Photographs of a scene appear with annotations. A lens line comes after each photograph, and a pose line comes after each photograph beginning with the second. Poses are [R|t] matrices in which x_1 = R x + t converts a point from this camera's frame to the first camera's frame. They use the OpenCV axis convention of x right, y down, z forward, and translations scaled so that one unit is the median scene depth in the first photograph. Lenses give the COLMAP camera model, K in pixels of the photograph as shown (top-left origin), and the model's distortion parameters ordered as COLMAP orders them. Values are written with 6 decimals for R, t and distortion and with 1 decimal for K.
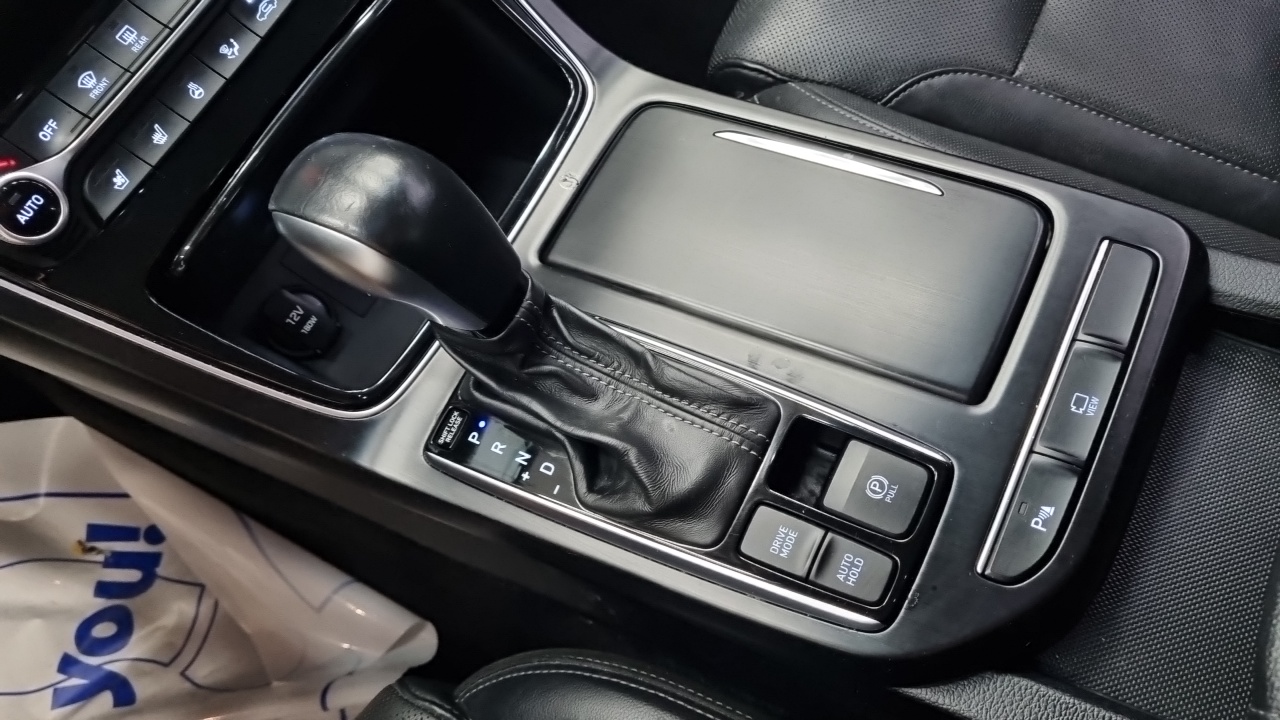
lens RADIAL K [[963.5, 0, 635.4], [0, 963.5, 359.6], [0, 0, 1]] dist [0.048193, -0.061267]
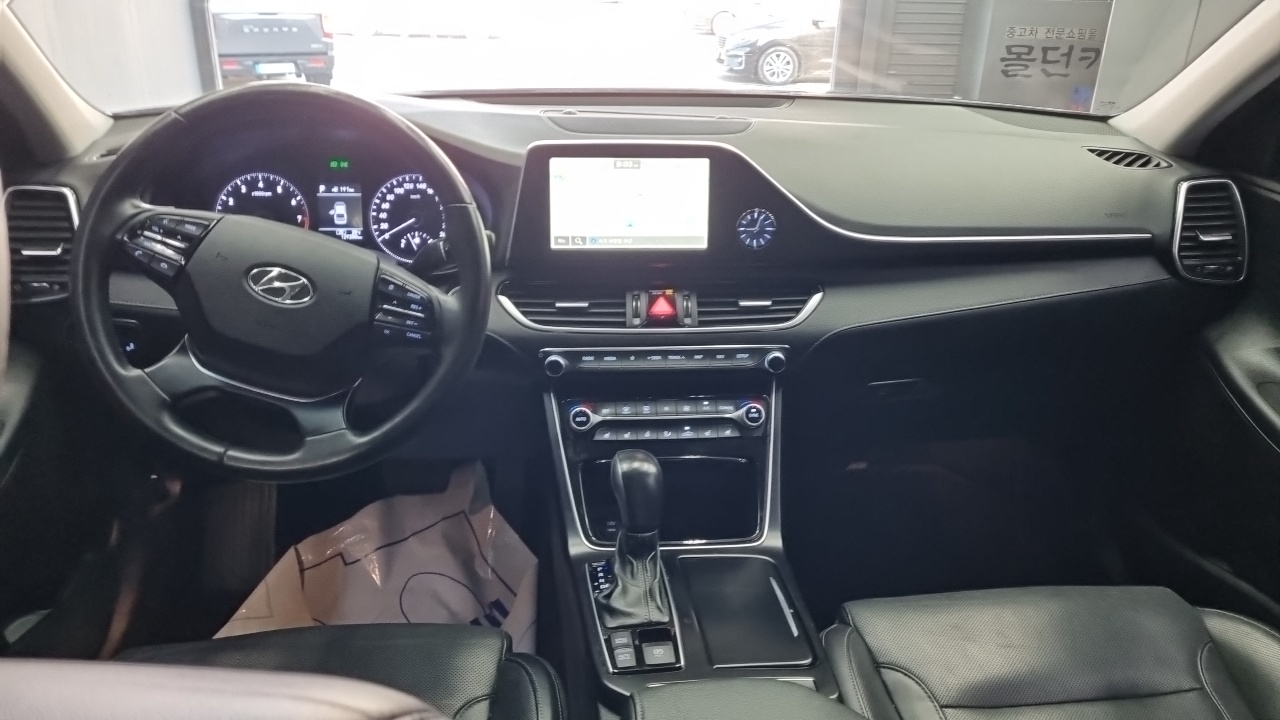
lens RADIAL K [[963.5, 0, 635.4], [0, 963.5, 359.6], [0, 0, 1]] dist [0.048193, -0.061267]
pose [[0.542758, 0.472169, -0.694600, 1.518036], [-0.797835, 0.548265, -0.250730, 0.373776], [0.262438, 0.690262, 0.674288, -1.170403]]
